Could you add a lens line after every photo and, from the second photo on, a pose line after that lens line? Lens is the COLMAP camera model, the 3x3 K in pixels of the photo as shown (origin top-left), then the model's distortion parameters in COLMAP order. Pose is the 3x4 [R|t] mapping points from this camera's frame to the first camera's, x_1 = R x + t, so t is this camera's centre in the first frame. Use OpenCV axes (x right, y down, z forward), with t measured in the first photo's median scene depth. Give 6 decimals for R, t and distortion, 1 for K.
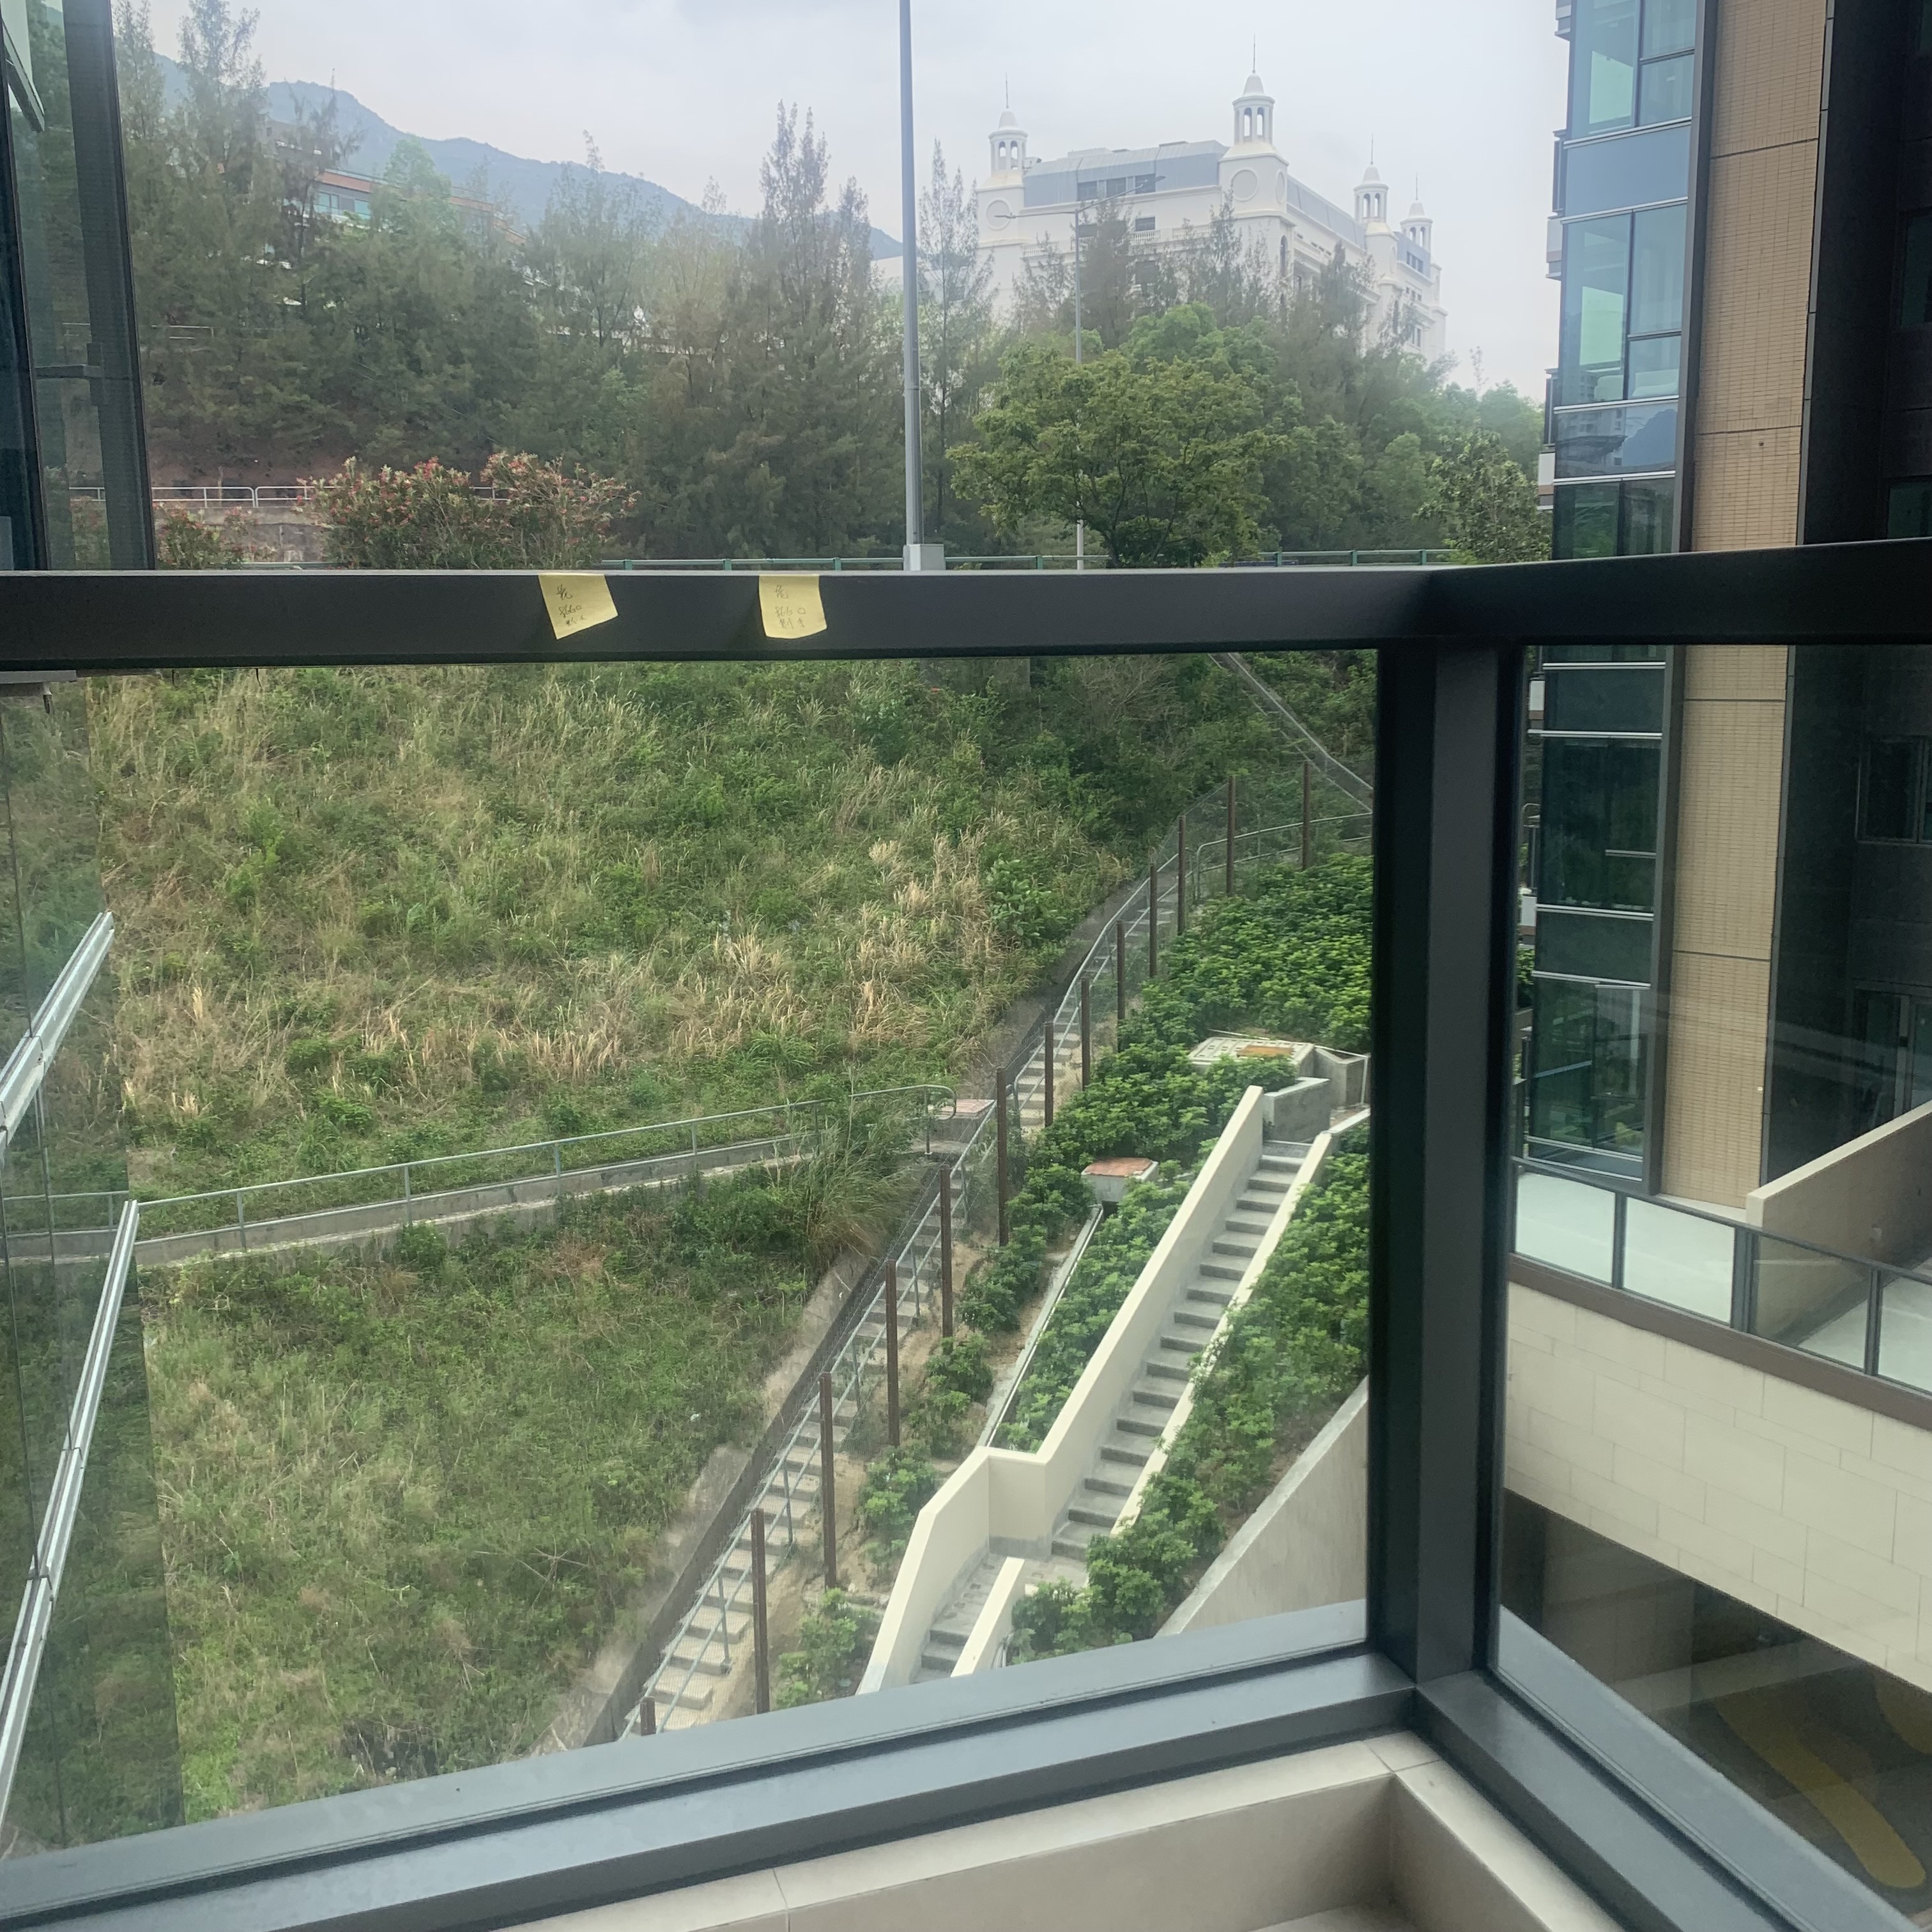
lens RADIAL K [[1885.2, 0, 822.6], [0, 1885.2, 966.1], [0, 0, 1]] dist [0.042773, -0.032662]
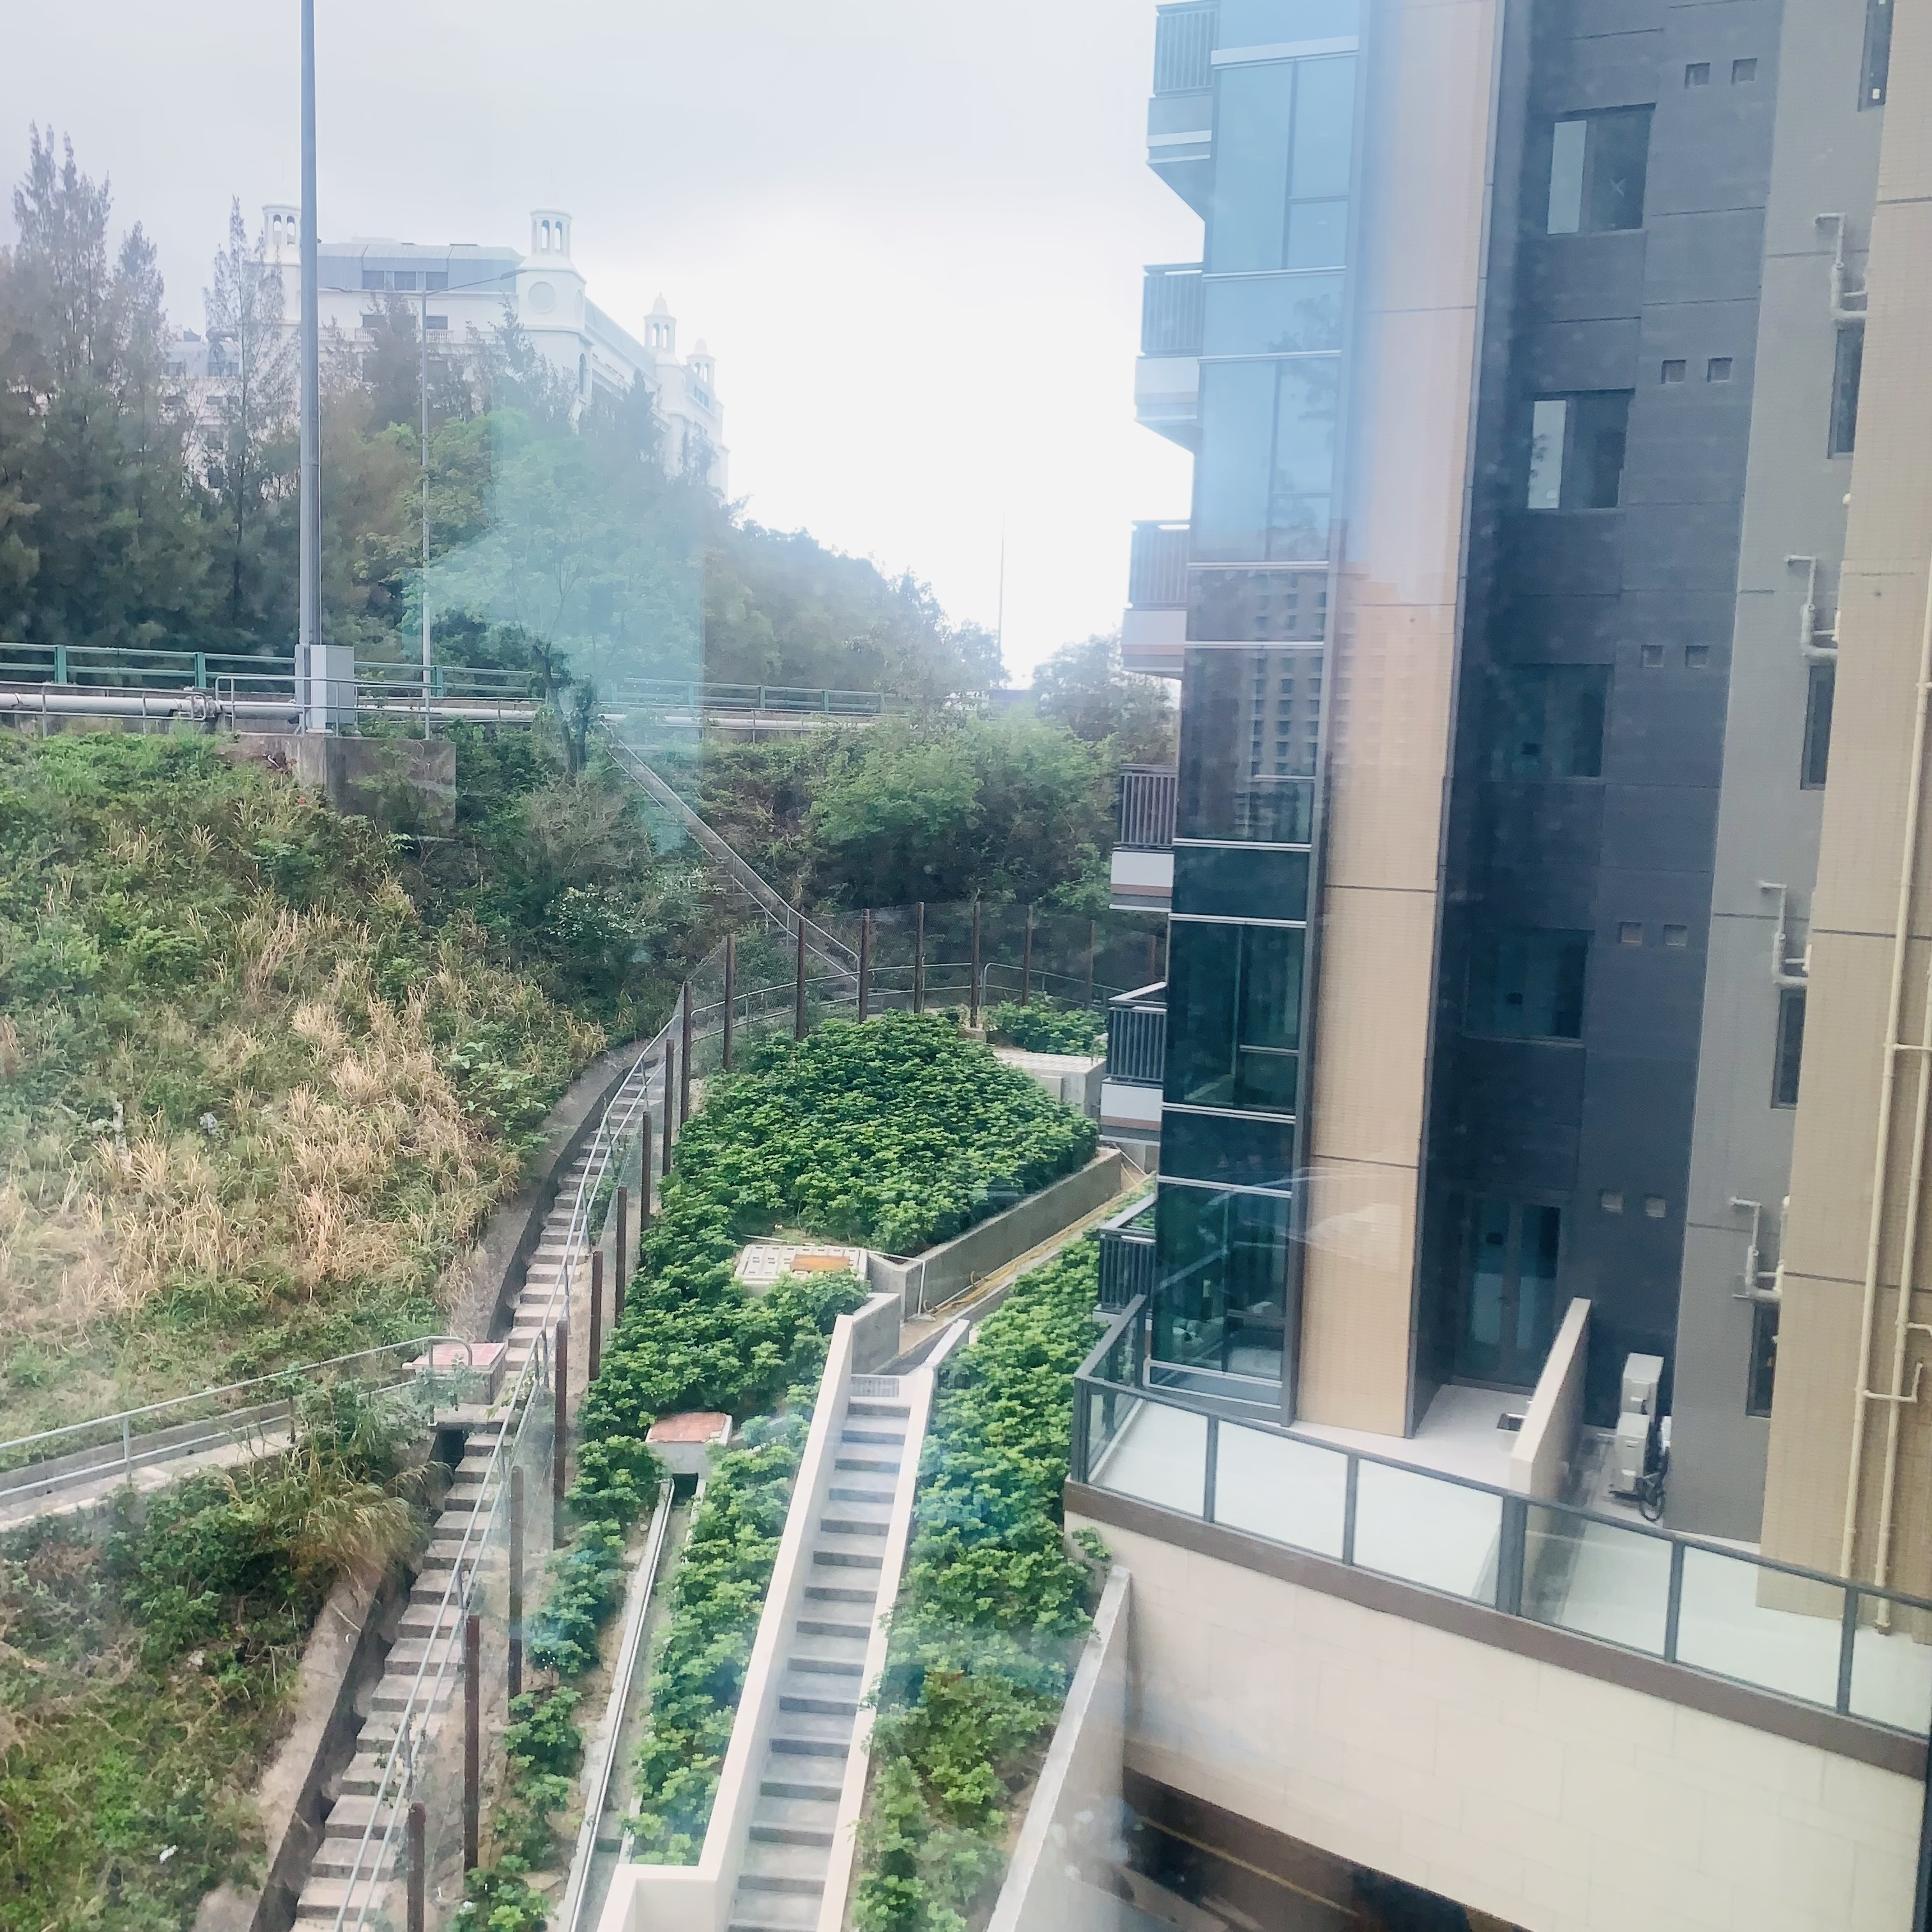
lens RADIAL K [[1885.2, 0, 822.6], [0, 1885.2, 966.1], [0, 0, 1]] dist [0.042773, -0.032662]
pose [[0.918991, -0.002350, 0.394271, -0.098468], [0.023099, 0.998586, -0.047888, -0.046032], [-0.393601, 0.053116, 0.917745, 0.186525]]
